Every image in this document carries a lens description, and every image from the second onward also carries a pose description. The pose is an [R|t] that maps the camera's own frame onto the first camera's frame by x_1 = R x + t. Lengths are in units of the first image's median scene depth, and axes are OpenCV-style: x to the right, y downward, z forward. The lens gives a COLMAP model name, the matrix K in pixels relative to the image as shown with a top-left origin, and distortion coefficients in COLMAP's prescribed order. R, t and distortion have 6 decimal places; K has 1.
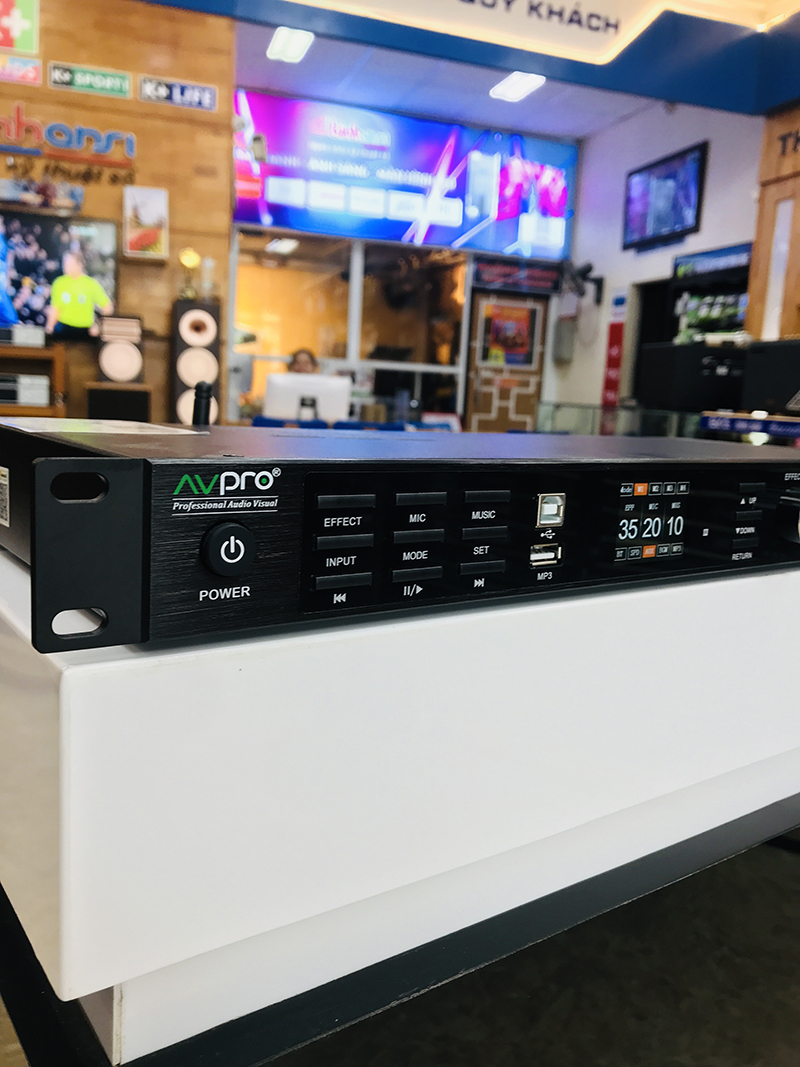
lens RADIAL K [[927.8, 0, 399.2], [0, 927.8, 517.7], [0, 0, 1]] dist [0.008303, -0.005516]
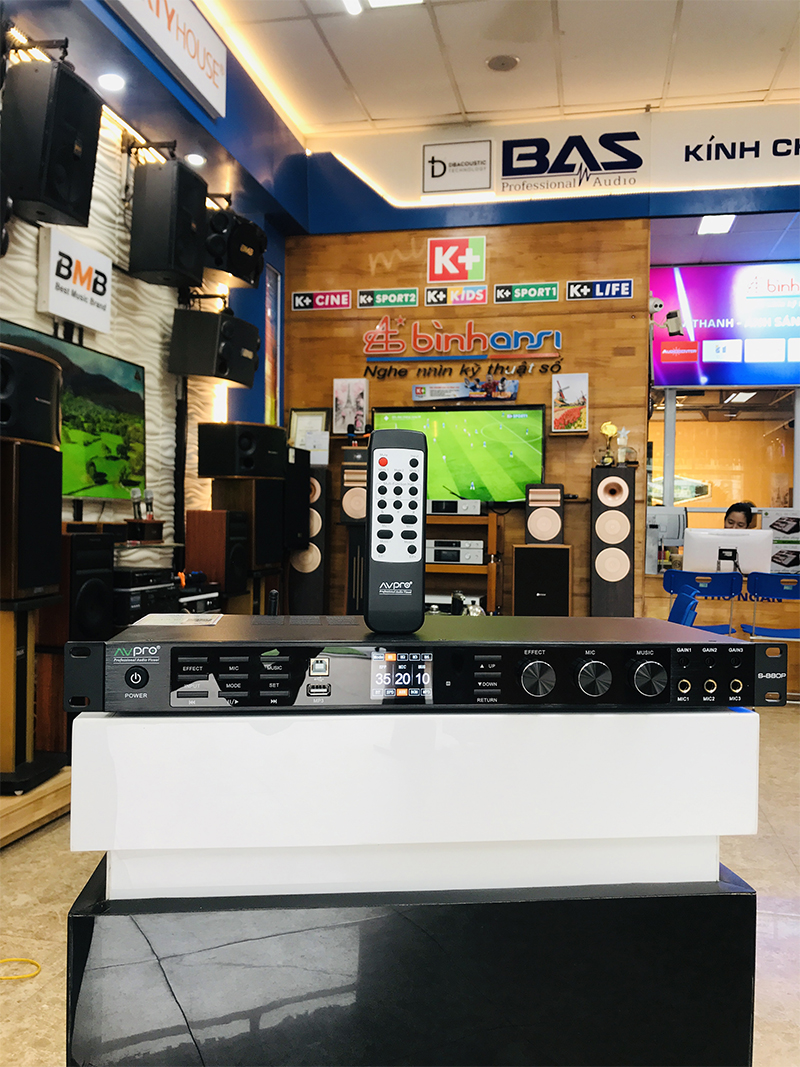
lens RADIAL K [[927.8, 0, 409.6], [0, 927.8, 522.4], [0, 0, 1]] dist [0.008303, -0.005516]
pose [[0.868667, -0.042435, -0.493576, 0.114761], [-0.032569, 0.989277, -0.142373, -0.003277], [0.494325, 0.139751, 0.857970, -0.056766]]
